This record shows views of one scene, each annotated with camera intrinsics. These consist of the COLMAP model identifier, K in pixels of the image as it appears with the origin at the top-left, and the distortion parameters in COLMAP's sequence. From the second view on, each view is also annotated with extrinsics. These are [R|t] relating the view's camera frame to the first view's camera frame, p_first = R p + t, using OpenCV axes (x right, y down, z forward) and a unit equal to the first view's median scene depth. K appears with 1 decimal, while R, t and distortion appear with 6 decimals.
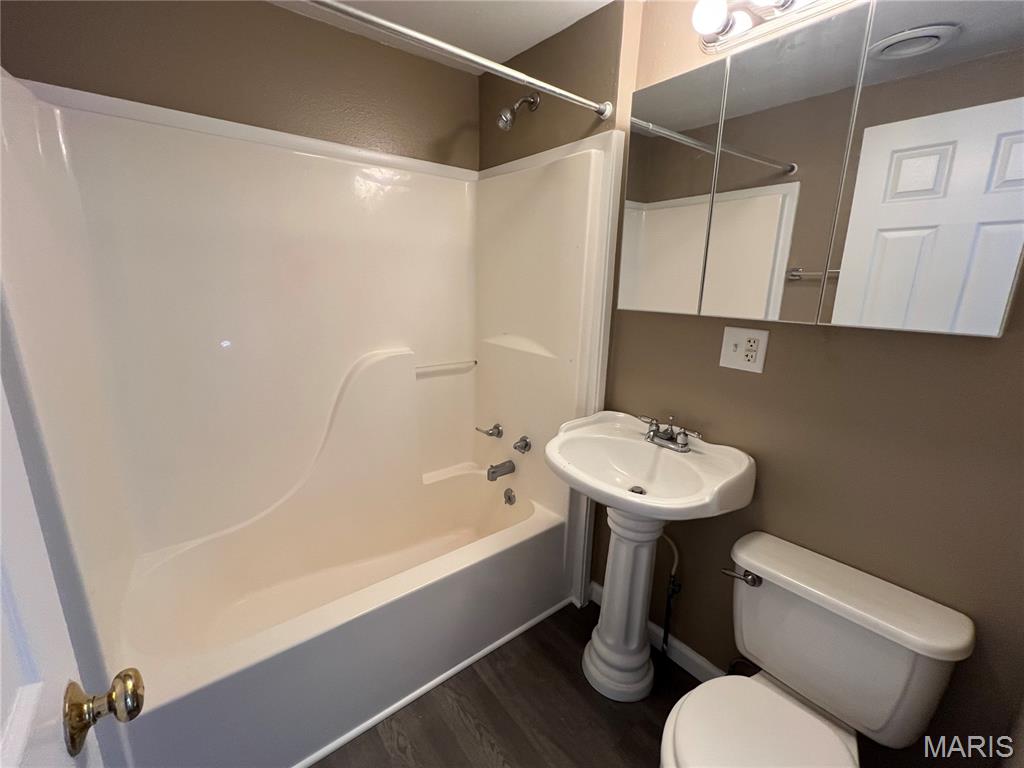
lens RADIAL K [[431.9, 0, 508.7], [0, 431.9, 383.9], [0, 0, 1]] dist [-0.000573, -0.000253]
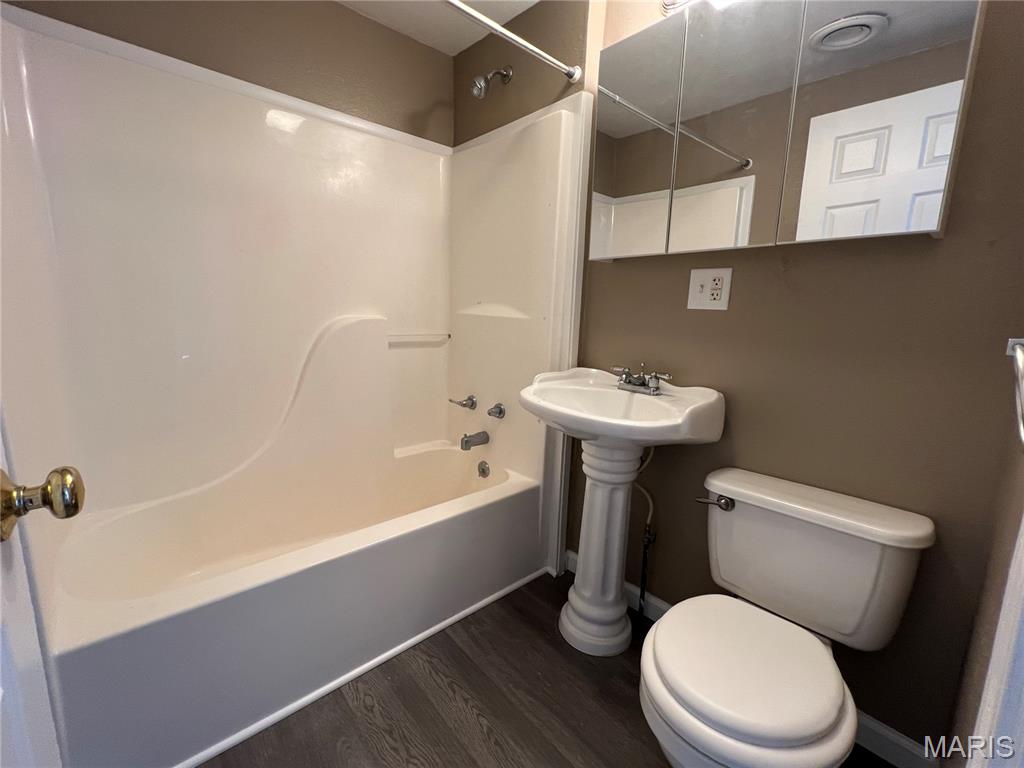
lens RADIAL K [[431.9, 0, 508.7], [0, 431.9, 383.9], [0, 0, 1]] dist [-0.000573, -0.000253]
pose [[0.998066, -0.000634, 0.062155, -0.002555], [0.004447, 0.998114, -0.061226, 0.173193], [-0.061999, 0.061384, 0.996187, 0.007214]]
